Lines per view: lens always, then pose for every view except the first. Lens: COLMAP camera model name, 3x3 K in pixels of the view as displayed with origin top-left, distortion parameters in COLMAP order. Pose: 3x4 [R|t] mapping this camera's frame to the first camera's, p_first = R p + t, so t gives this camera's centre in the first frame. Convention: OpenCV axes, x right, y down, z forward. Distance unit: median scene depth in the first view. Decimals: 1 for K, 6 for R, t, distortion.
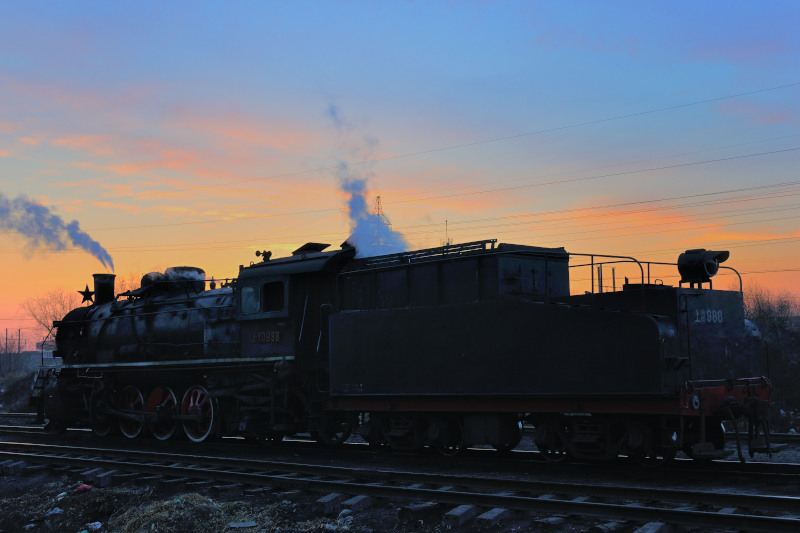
lens RADIAL K [[1003.6, 0, 400.0], [0, 1003.6, 266.5], [0, 0, 1]] dist [0.000502, 0.000060]
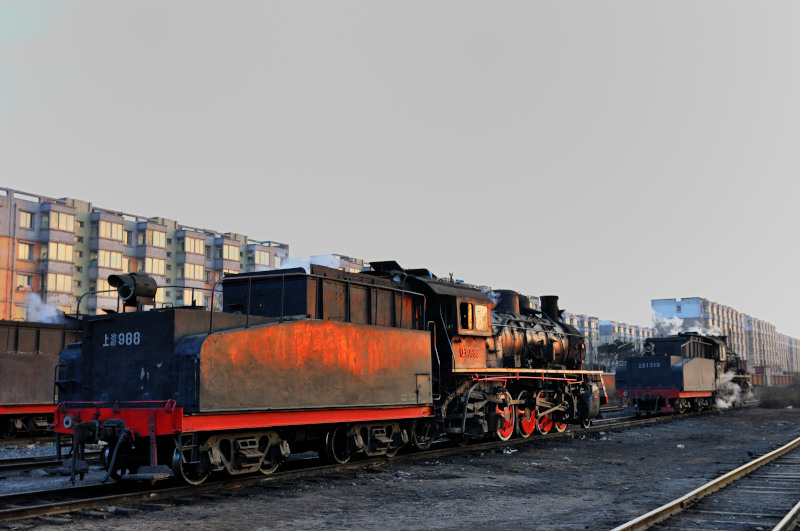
lens RADIAL K [[934.1, 0, 400.0], [0, 934.1, 265.5], [0, 0, 1]] dist [0.001596, 0.001795]
pose [[0.287011, -0.102853, -0.952390, 1.310990], [0.105284, 0.991583, -0.075358, 0.076984], [0.952124, -0.078642, 0.295424, 0.999127]]
